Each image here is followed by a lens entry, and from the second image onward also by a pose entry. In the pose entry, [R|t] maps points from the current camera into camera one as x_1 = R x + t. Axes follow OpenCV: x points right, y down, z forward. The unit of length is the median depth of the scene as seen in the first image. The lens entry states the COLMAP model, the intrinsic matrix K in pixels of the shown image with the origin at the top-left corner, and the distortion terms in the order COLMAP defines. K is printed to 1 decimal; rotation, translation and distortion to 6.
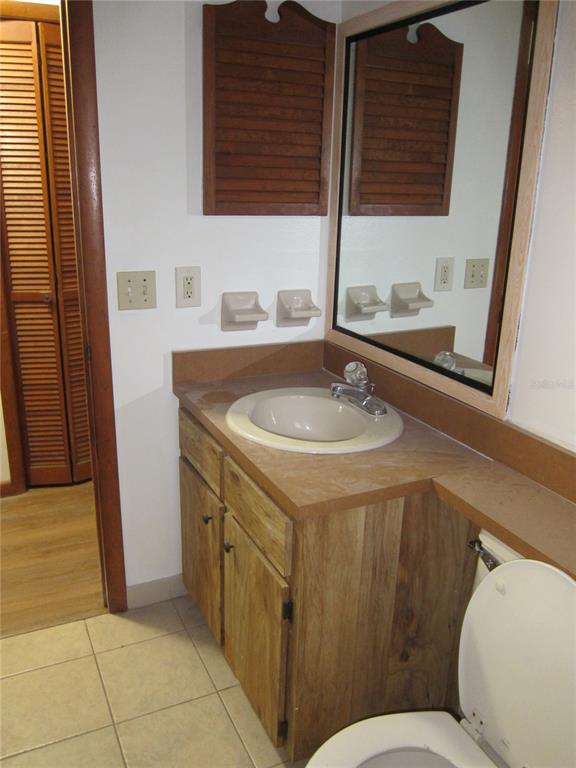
lens RADIAL K [[641.8, 0, 282.2], [0, 641.8, 383.7], [0, 0, 1]] dist [-0.066086, 0.025806]
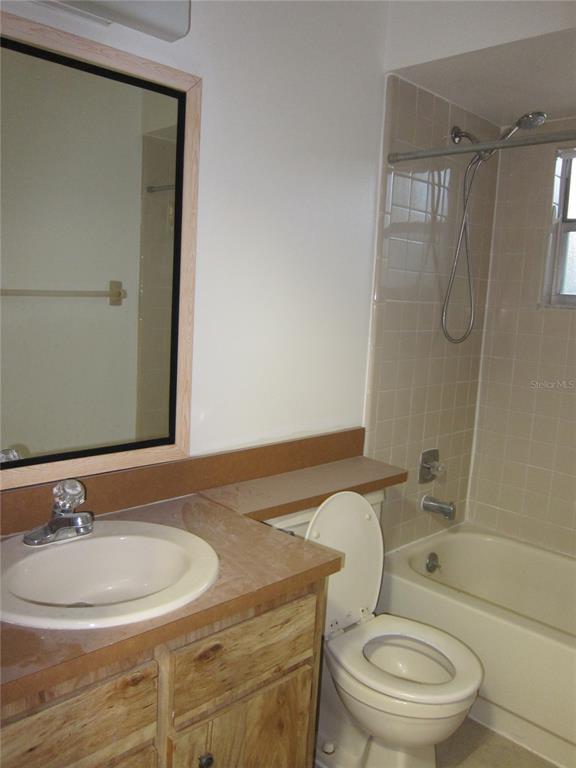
lens RADIAL K [[641.8, 0, 285.9], [0, 641.8, 384.8], [0, 0, 1]] dist [-0.066086, 0.025806]
pose [[-0.317634, -0.174591, 0.932001, -0.788072], [0.230059, 0.939344, 0.254373, -0.329891], [-0.919881, 0.295213, -0.258202, 1.120648]]
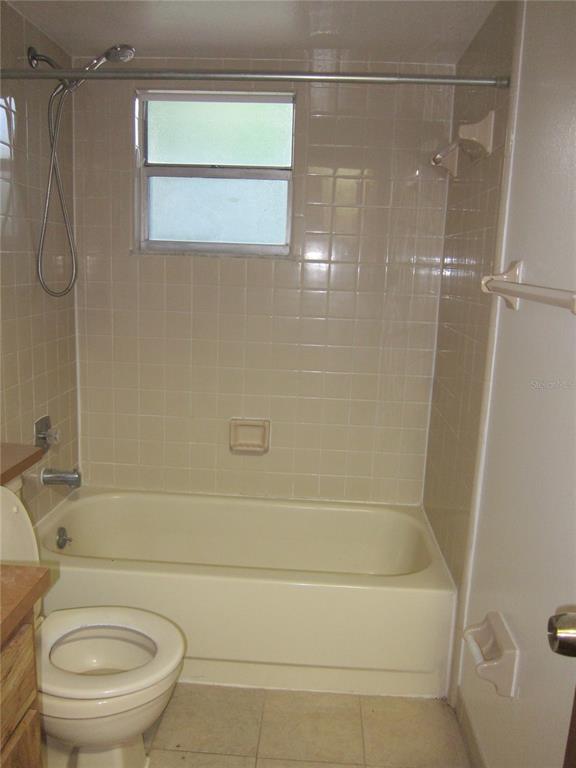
lens RADIAL K [[641.8, 0, 288.0], [0, 641.8, 386.4], [0, 0, 1]] dist [-0.066086, 0.025806]
pose [[-0.873653, -0.147750, 0.463574, -0.553541], [0.090973, 0.886371, 0.453950, -0.349703], [-0.477970, 0.438768, -0.760939, 1.225158]]
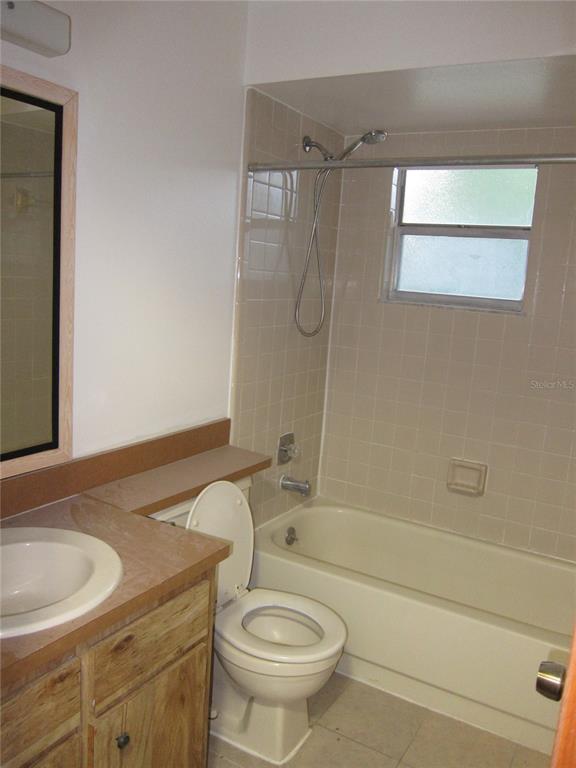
lens RADIAL K [[641.8, 0, 282.3], [0, 641.8, 387.1], [0, 0, 1]] dist [-0.066086, 0.025806]
pose [[-0.542987, -0.204488, 0.814463, -0.837129], [0.178778, 0.919512, 0.350051, -0.428395], [-0.820490, 0.335681, -0.462725, 1.207868]]
